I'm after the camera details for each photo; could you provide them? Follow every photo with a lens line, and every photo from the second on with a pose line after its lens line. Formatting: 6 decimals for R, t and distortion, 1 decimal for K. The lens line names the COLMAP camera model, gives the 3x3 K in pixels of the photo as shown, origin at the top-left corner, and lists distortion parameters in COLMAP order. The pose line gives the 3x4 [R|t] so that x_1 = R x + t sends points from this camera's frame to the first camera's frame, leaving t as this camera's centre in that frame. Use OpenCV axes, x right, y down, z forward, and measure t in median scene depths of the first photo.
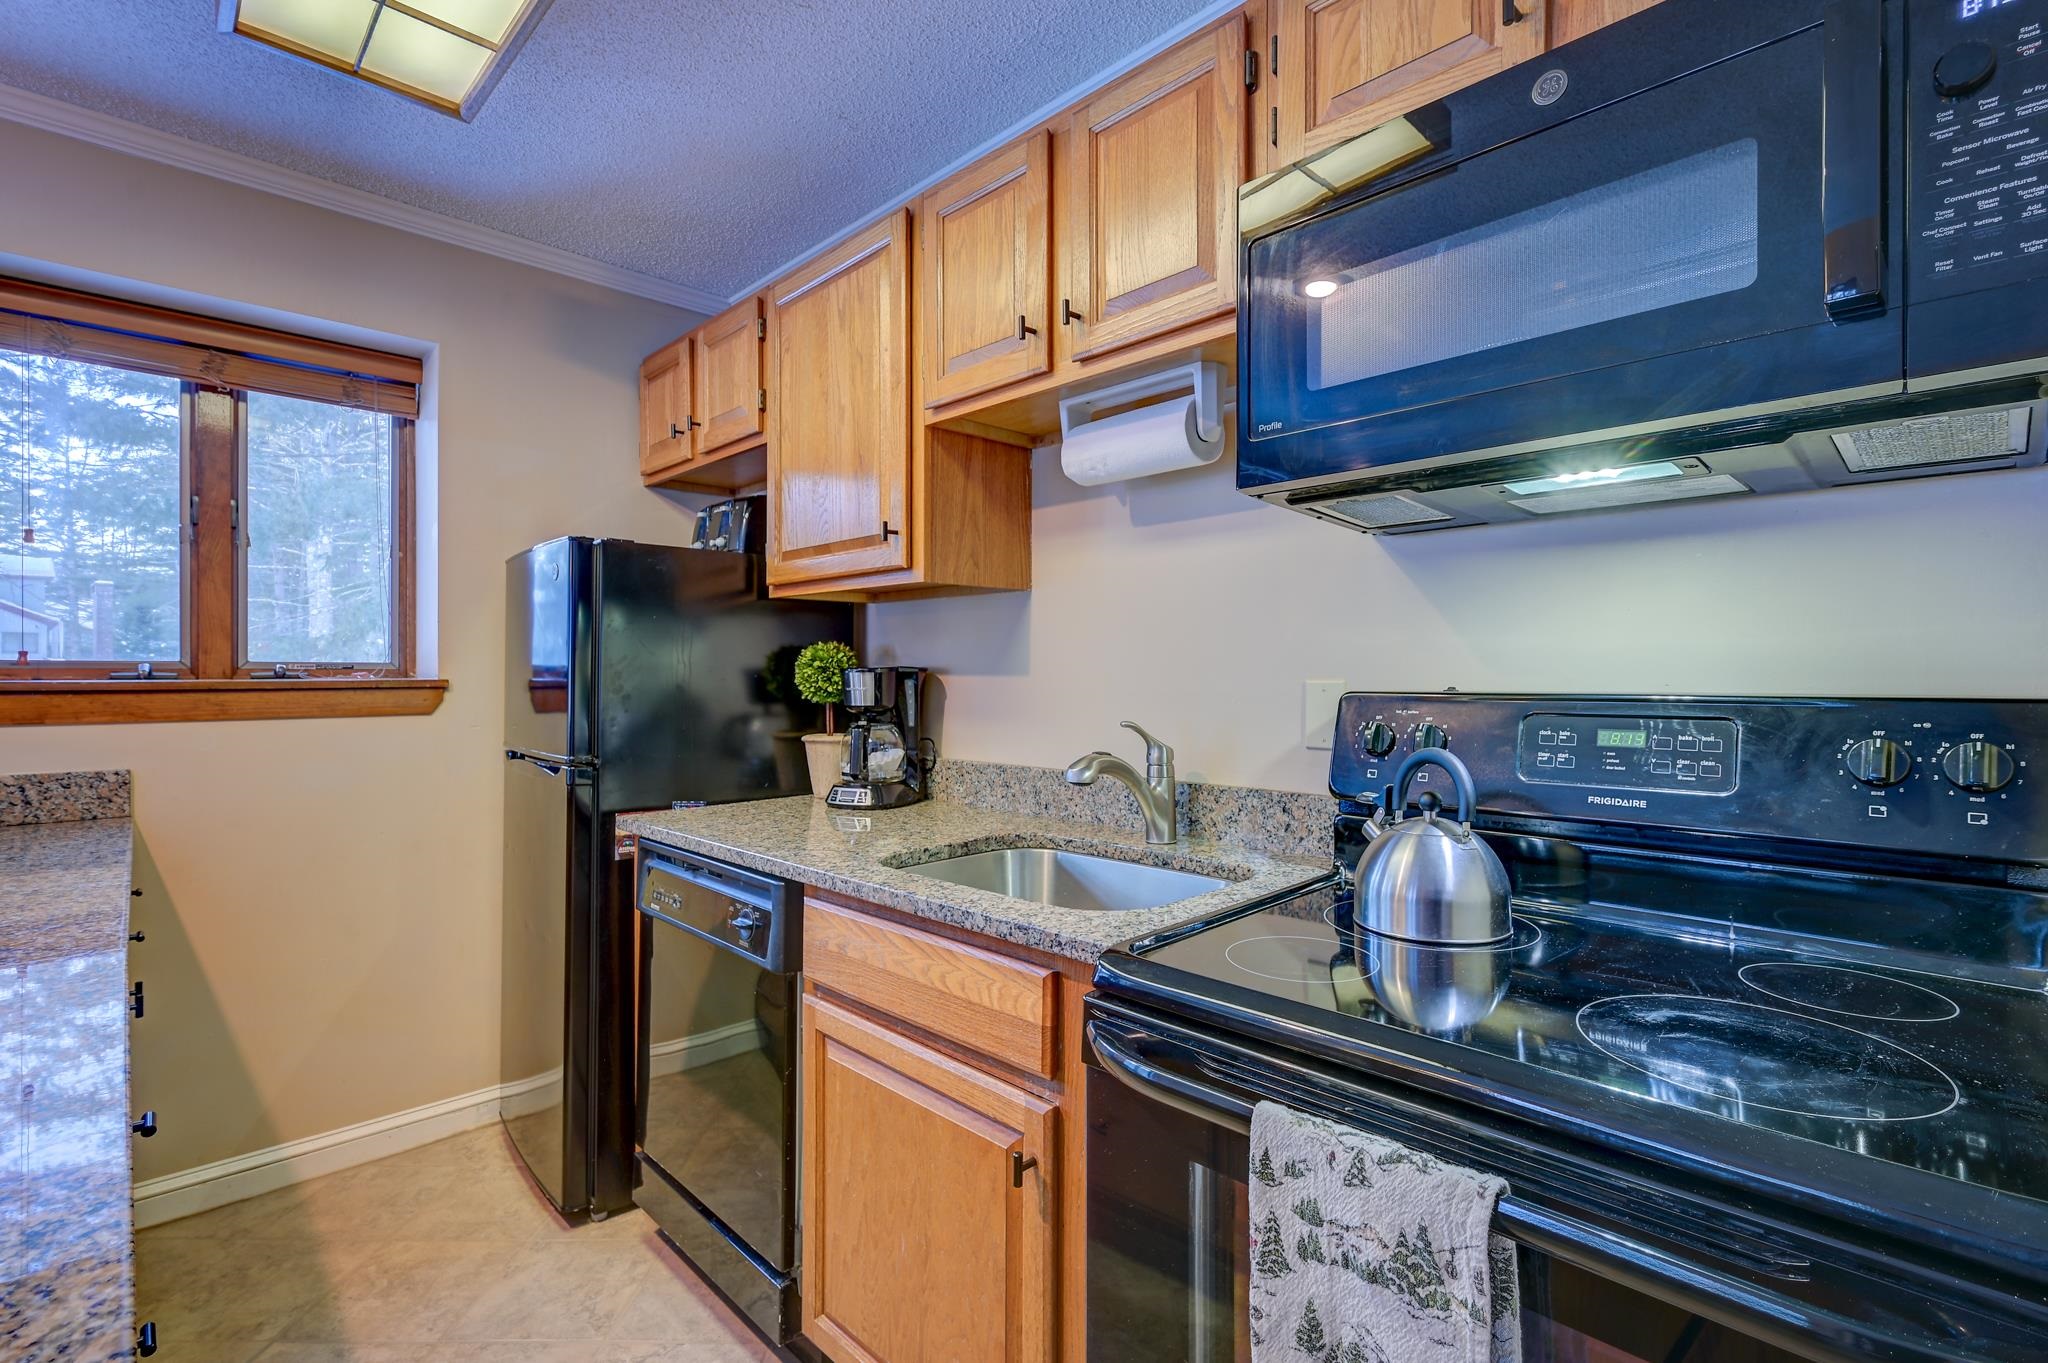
lens RADIAL K [[938.9, 0, 1025.0], [0, 938.9, 672.2], [0, 0, 1]] dist [0.000373, 0.000928]
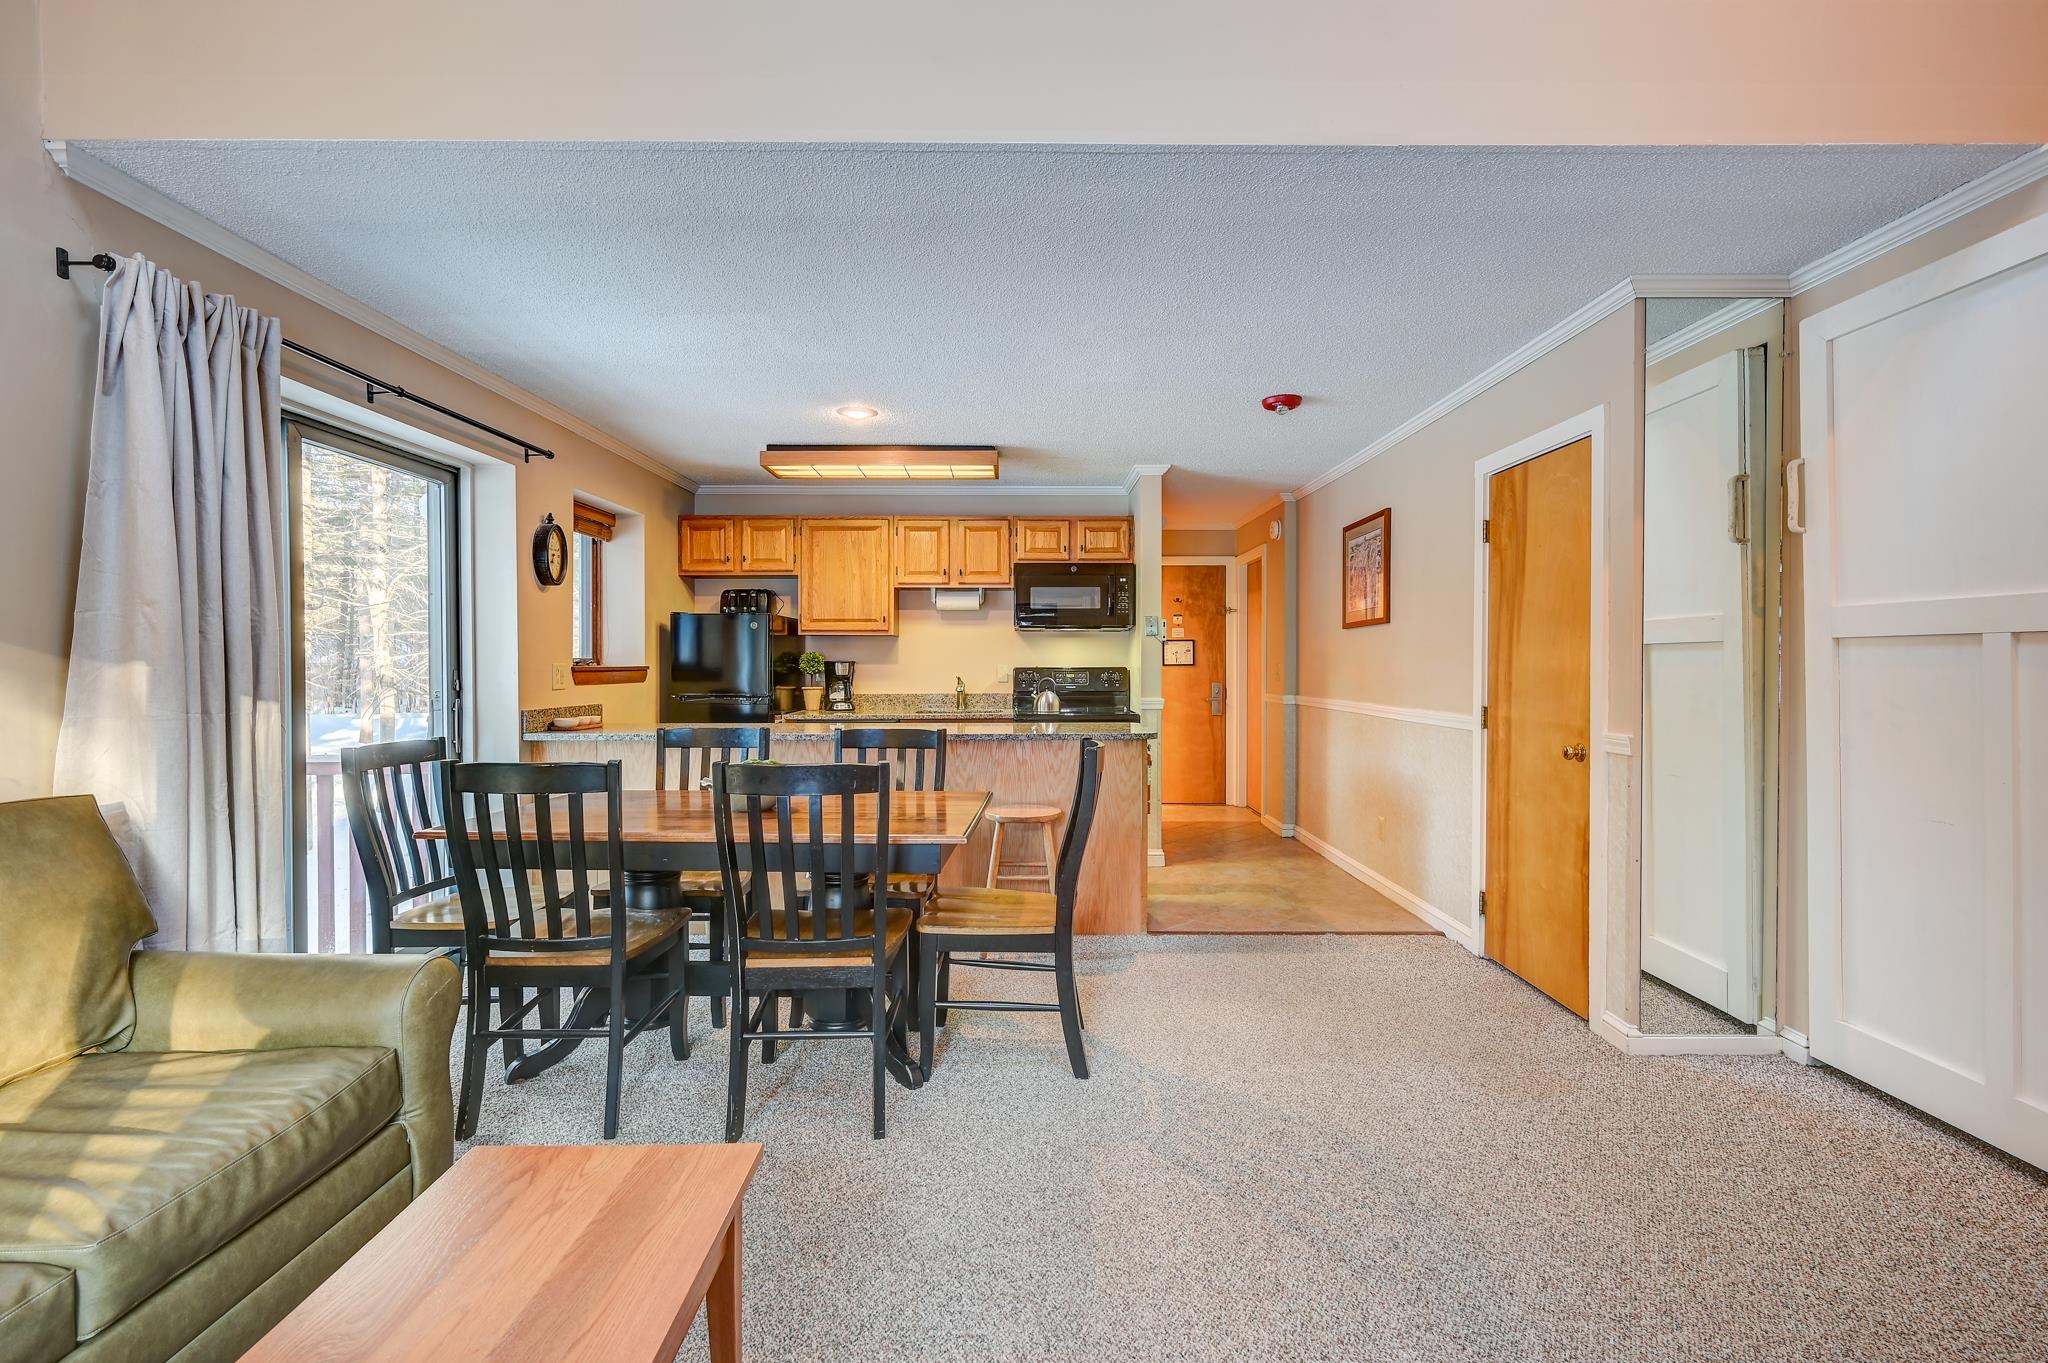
lens RADIAL K [[928.3, 0, 1023.7], [0, 928.3, 671.8], [0, 0, 1]] dist [0.002067, 0.000383]
pose [[0.698300, -0.006453, 0.715776, -1.966860], [-0.000156, 0.999958, 0.009167, 0.000929], [-0.715805, -0.006513, 0.698270, -1.475941]]
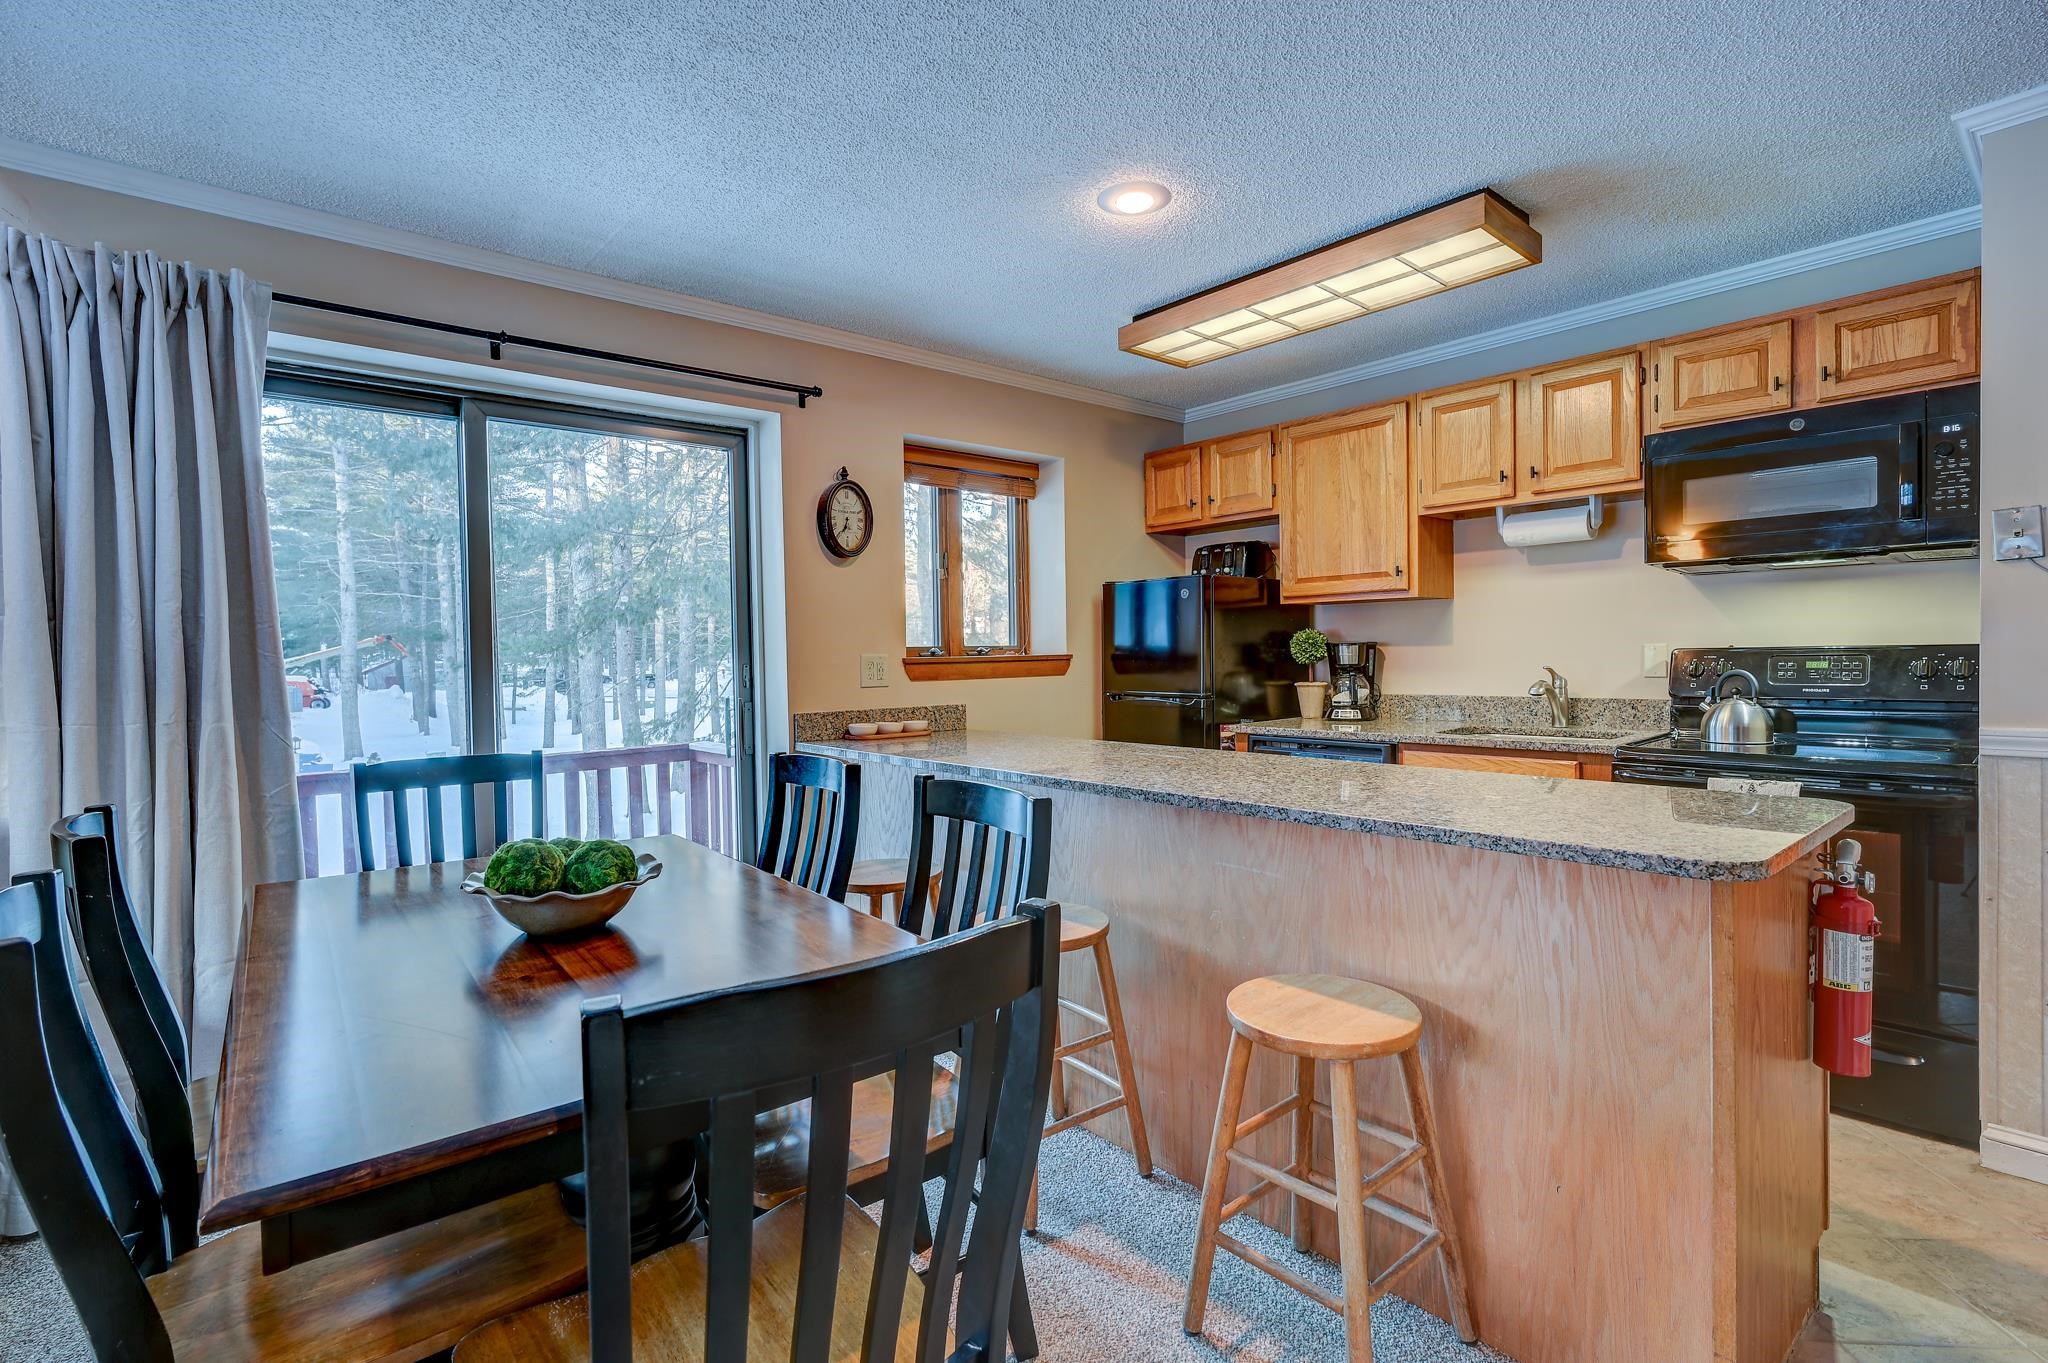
lens RADIAL K [[952.5, 0, 1031.8], [0, 952.5, 667.9], [0, 0, 1]] dist [0.001953, 0.000217]
pose [[0.998250, -0.016549, -0.056772, -0.737057], [0.017588, 0.999686, 0.017856, -0.000081], [0.056458, -0.018823, 0.998227, -0.927706]]
